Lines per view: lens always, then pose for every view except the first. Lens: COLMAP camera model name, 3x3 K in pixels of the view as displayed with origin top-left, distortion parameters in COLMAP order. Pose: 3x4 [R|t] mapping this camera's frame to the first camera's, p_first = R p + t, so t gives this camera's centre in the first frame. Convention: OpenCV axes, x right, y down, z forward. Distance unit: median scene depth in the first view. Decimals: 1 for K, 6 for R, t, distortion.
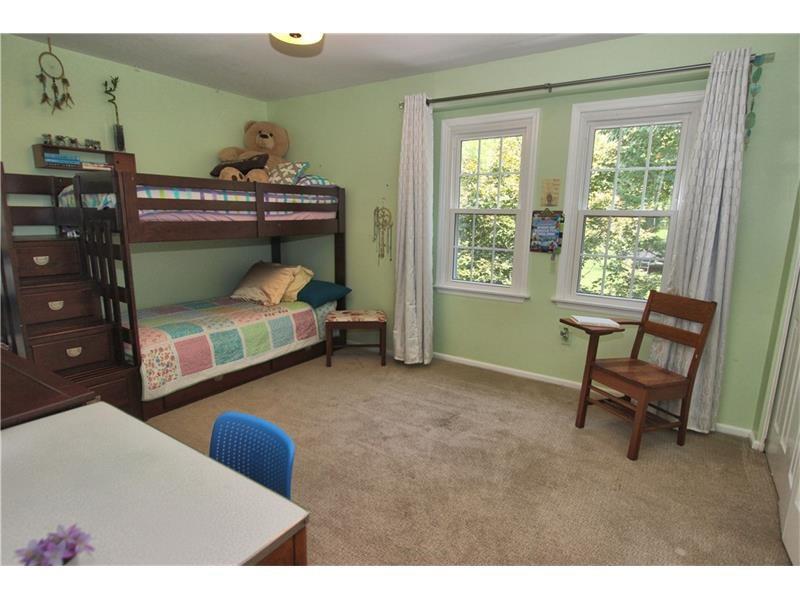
lens RADIAL K [[439.6, 0, 403.1], [0, 439.6, 302.1], [0, 0, 1]] dist [-0.017013, 0.000111]
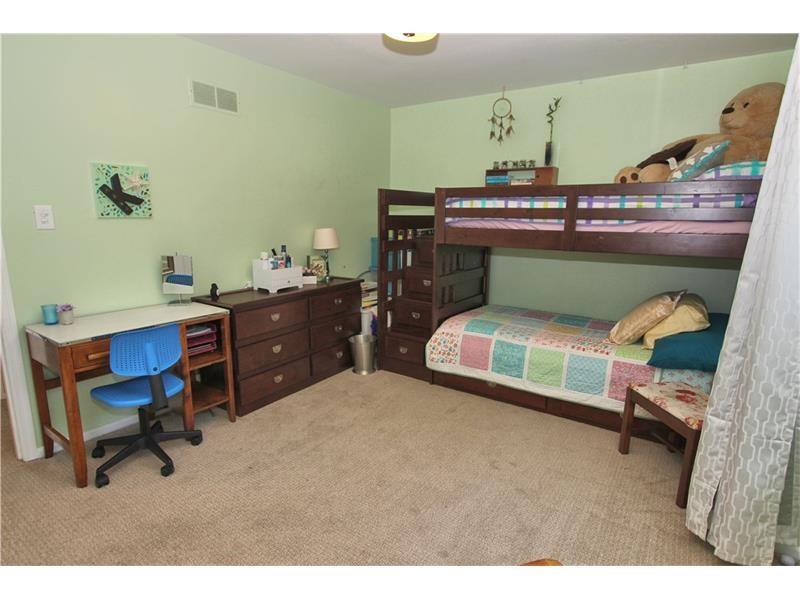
lens RADIAL K [[439.6, 0, 403.1], [0, 439.6, 302.1], [0, 0, 1]] dist [-0.017013, 0.000111]
pose [[-0.019905, 0.176697, -0.984064, 0.543439], [-0.212184, 0.961091, 0.176864, -0.143659], [0.977027, 0.212323, 0.018362, 0.745410]]
